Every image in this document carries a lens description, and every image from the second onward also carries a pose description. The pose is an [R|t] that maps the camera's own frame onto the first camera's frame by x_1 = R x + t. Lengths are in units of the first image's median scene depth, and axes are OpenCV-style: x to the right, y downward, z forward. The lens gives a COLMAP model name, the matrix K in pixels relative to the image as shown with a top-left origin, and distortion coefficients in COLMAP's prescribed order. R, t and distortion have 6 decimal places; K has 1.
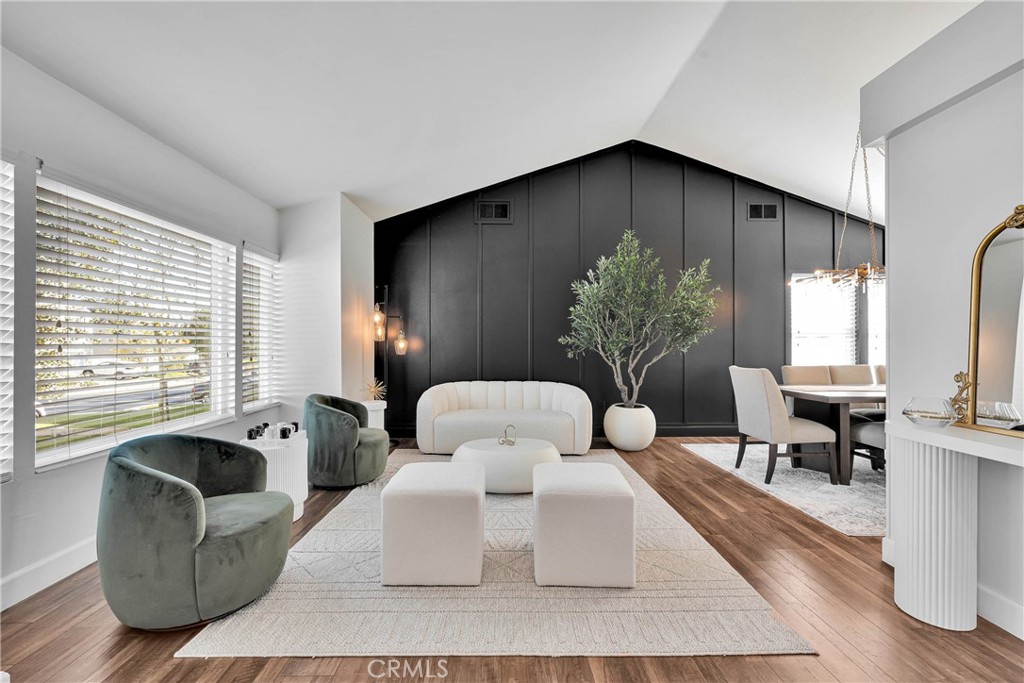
lens RADIAL K [[448.4, 0, 510.0], [0, 448.4, 341.6], [0, 0, 1]] dist [-0.001265, -0.000067]
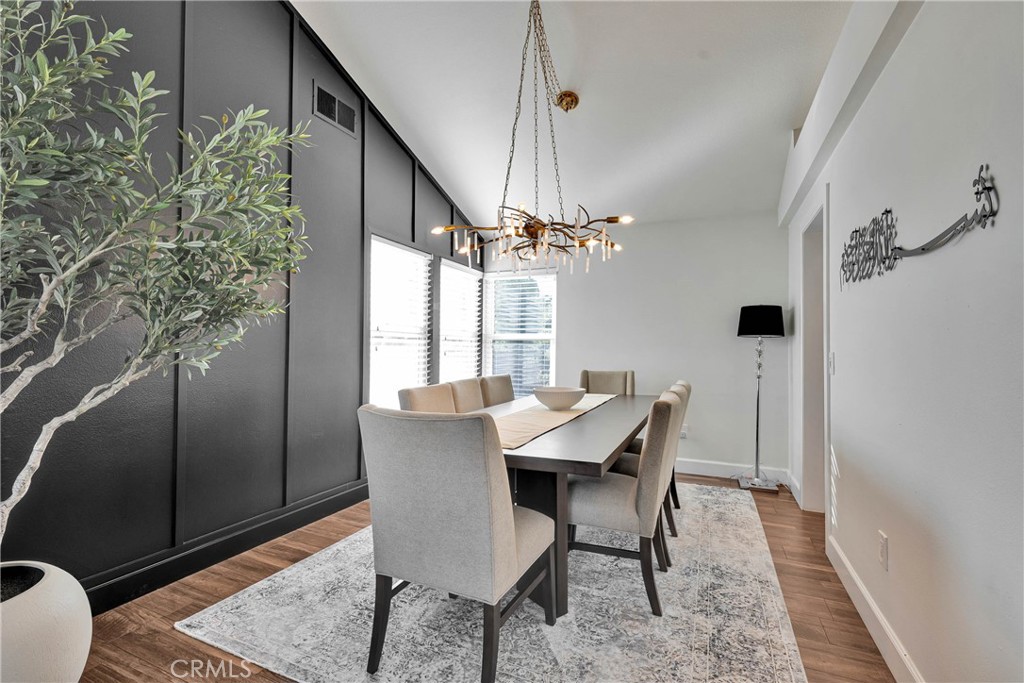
lens RADIAL K [[448.4, 0, 504.2], [0, 448.4, 343.0], [0, 0, 1]] dist [-0.001265, -0.000067]
pose [[0.449934, 0.015822, 0.892921, 0.185733], [-0.012327, 0.999858, -0.011505, 0.004197], [-0.892977, -0.005831, 0.450065, 0.639099]]
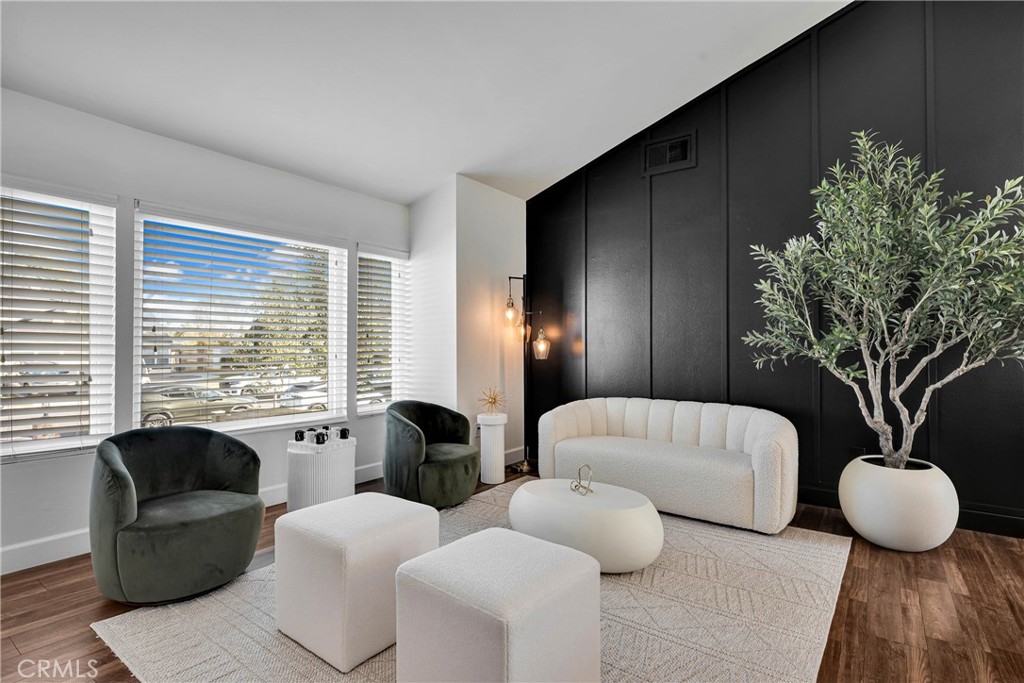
lens RADIAL K [[525.0, 0, 508.3], [0, 525.0, 346.0], [0, 0, 1]] dist [0.001819, 0.000198]
pose [[0.769400, -0.000631, -0.638767, 0.321287], [0.003143, 0.999991, 0.002798, 0.003043], [0.638759, -0.004160, 0.769395, 0.239760]]
